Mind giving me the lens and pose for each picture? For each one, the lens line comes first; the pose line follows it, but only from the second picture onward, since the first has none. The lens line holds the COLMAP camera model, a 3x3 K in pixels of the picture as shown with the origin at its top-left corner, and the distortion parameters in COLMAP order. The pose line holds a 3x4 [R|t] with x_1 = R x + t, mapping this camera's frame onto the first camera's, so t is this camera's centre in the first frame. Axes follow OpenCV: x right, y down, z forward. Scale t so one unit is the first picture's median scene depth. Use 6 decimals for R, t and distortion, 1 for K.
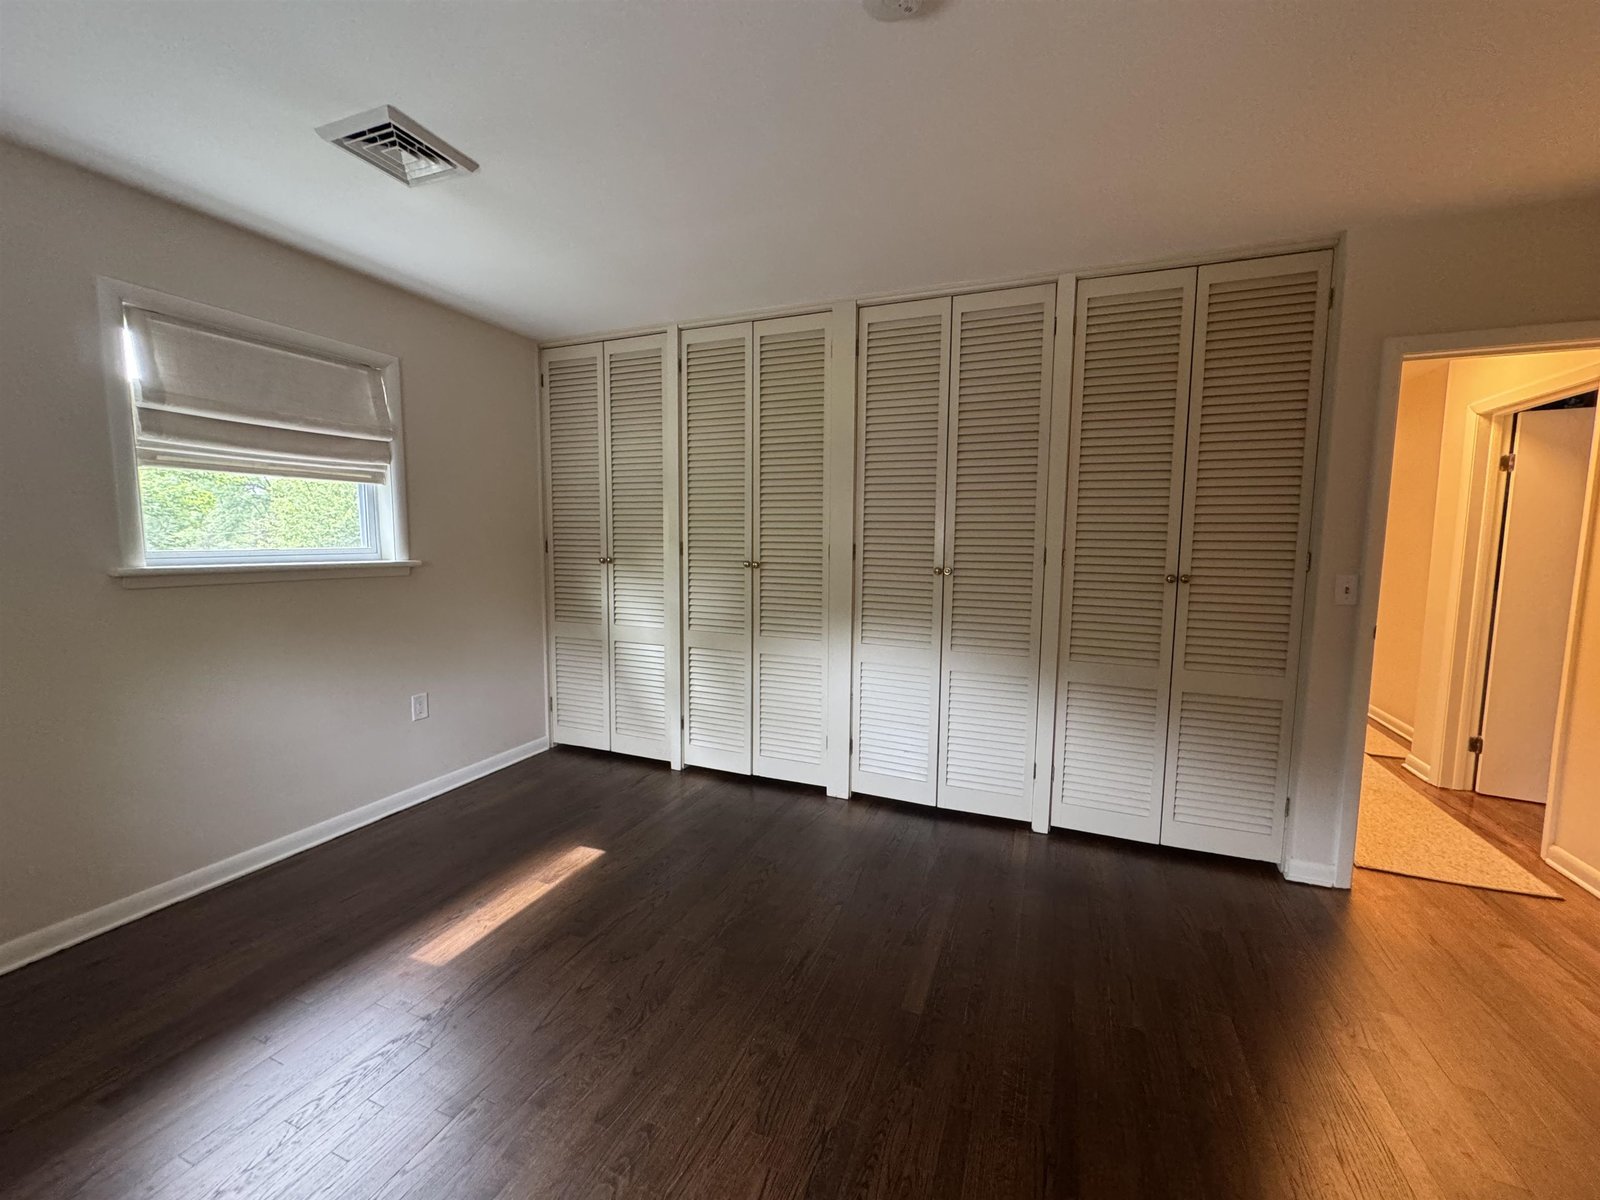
lens RADIAL K [[634.3, 0, 802.0], [0, 634.3, 598.4], [0, 0, 1]] dist [-0.000274, 0.000111]
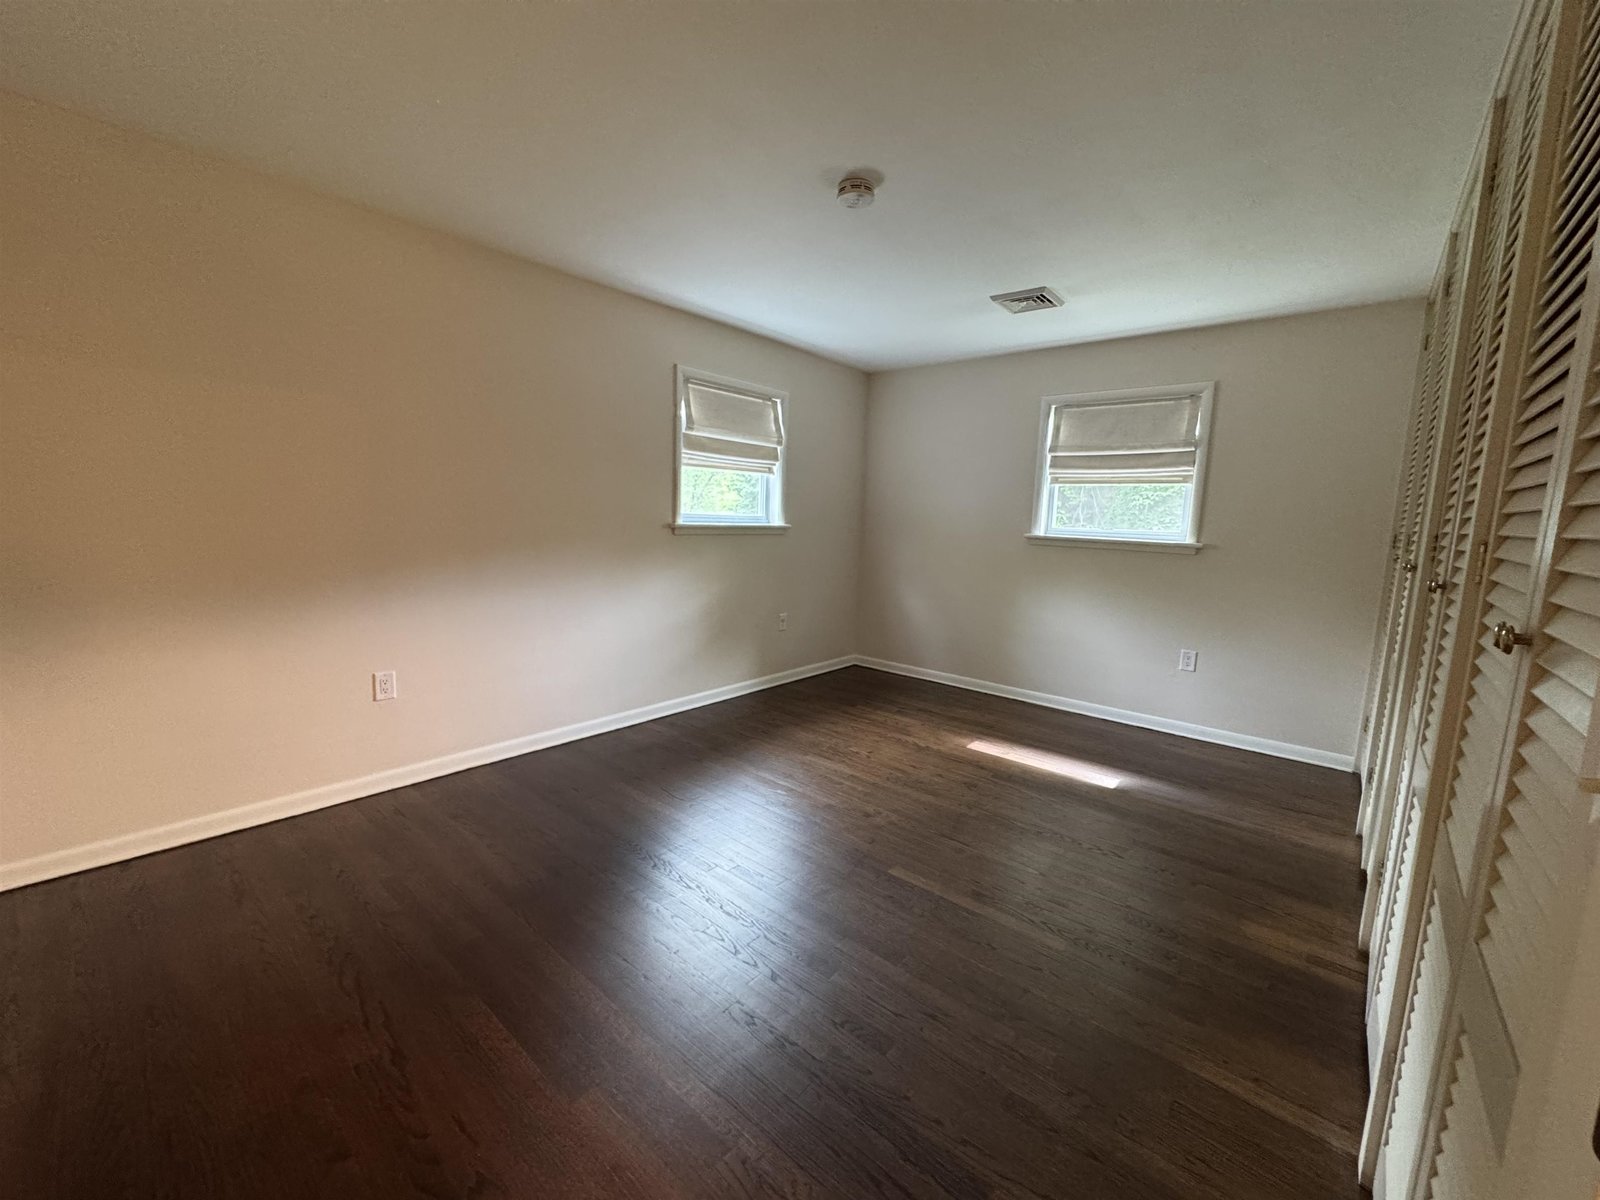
lens RADIAL K [[634.3, 0, 802.0], [0, 634.3, 598.4], [0, 0, 1]] dist [-0.000274, 0.000111]
pose [[-0.316905, 0.104874, -0.942641, 0.955365], [-0.125919, 0.980418, 0.151409, -0.051172], [0.940062, 0.166678, -0.297493, 0.757696]]
